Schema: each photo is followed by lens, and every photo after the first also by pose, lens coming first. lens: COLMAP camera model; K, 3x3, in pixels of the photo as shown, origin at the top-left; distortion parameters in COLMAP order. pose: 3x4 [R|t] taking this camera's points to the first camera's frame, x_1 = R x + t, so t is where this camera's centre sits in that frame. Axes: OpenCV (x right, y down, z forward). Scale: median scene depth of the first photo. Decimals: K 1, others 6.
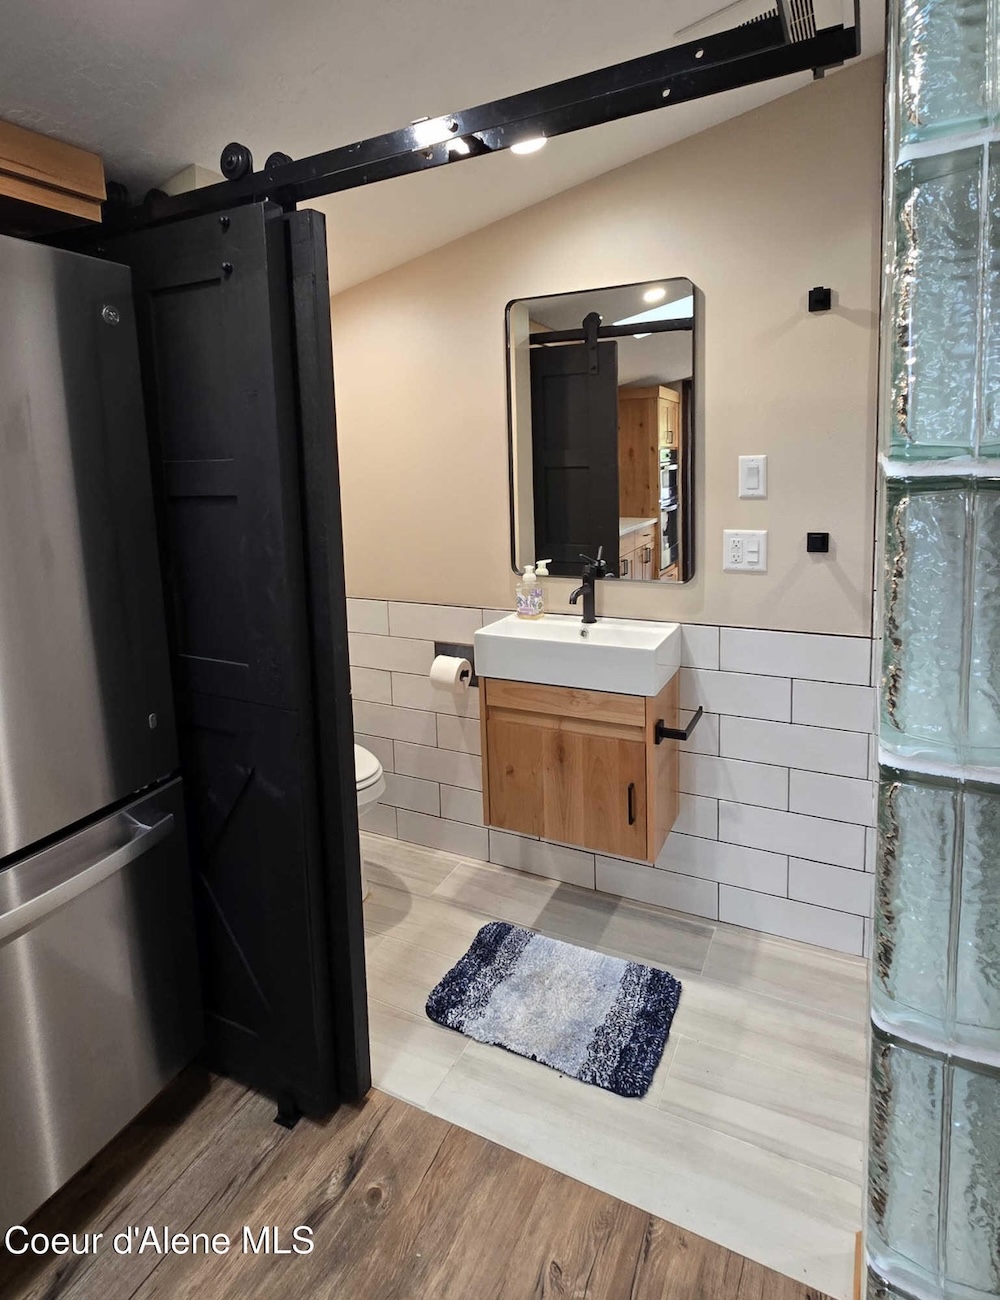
lens RADIAL K [[729.2, 0, 497.5], [0, 729.2, 529.2], [0, 0, 1]] dist [0.001524, 0.000928]
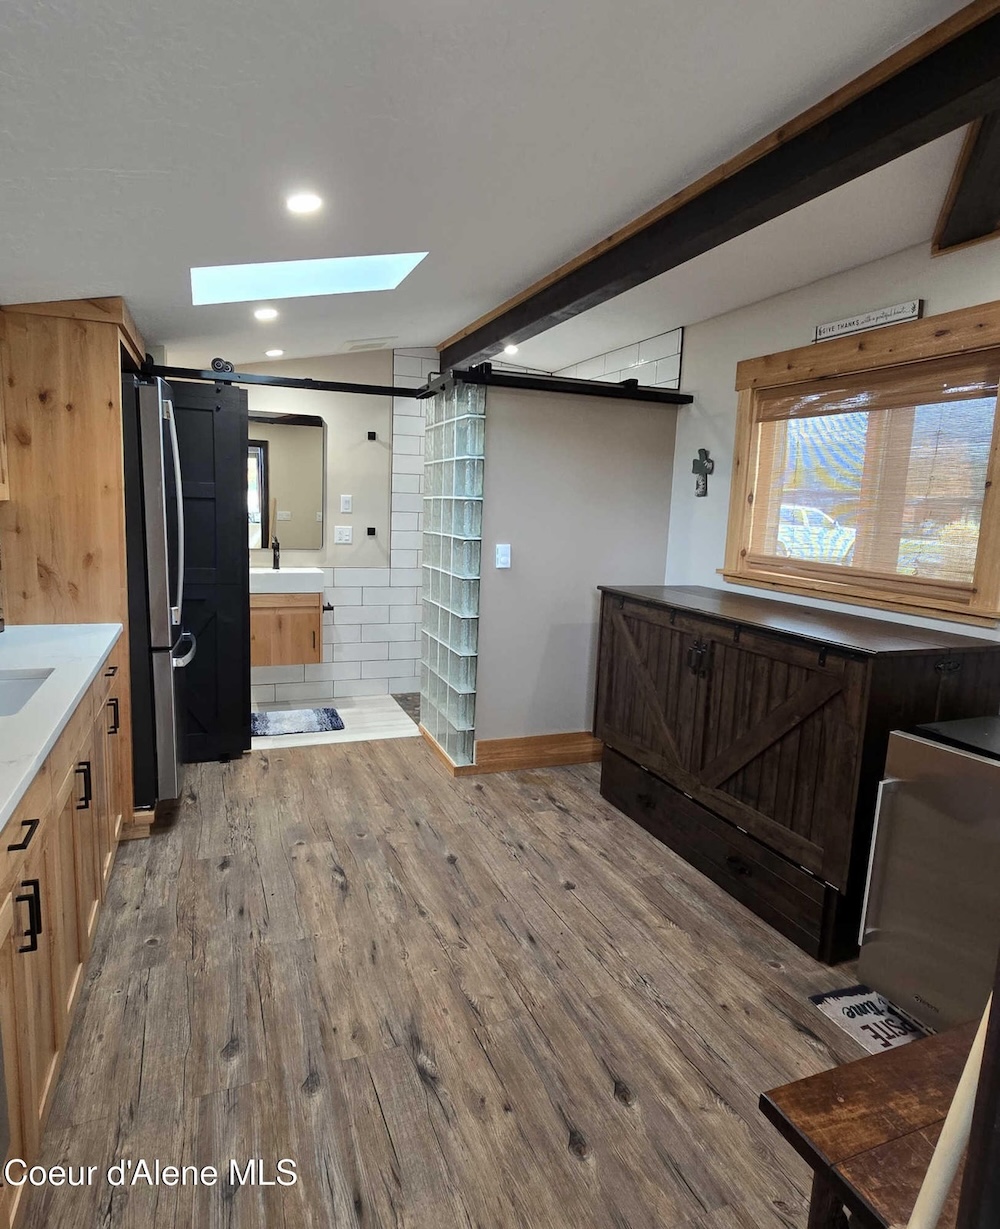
lens RADIAL K [[729.0, 0, 476.2], [0, 729.0, 612.0], [0, 0, 1]] dist [-0.000811, -0.000377]
pose [[0.680482, -0.057761, 0.730485, -1.269386], [0.024721, 0.998131, 0.055895, 0.178200], [-0.732348, -0.019977, 0.680637, -1.073334]]
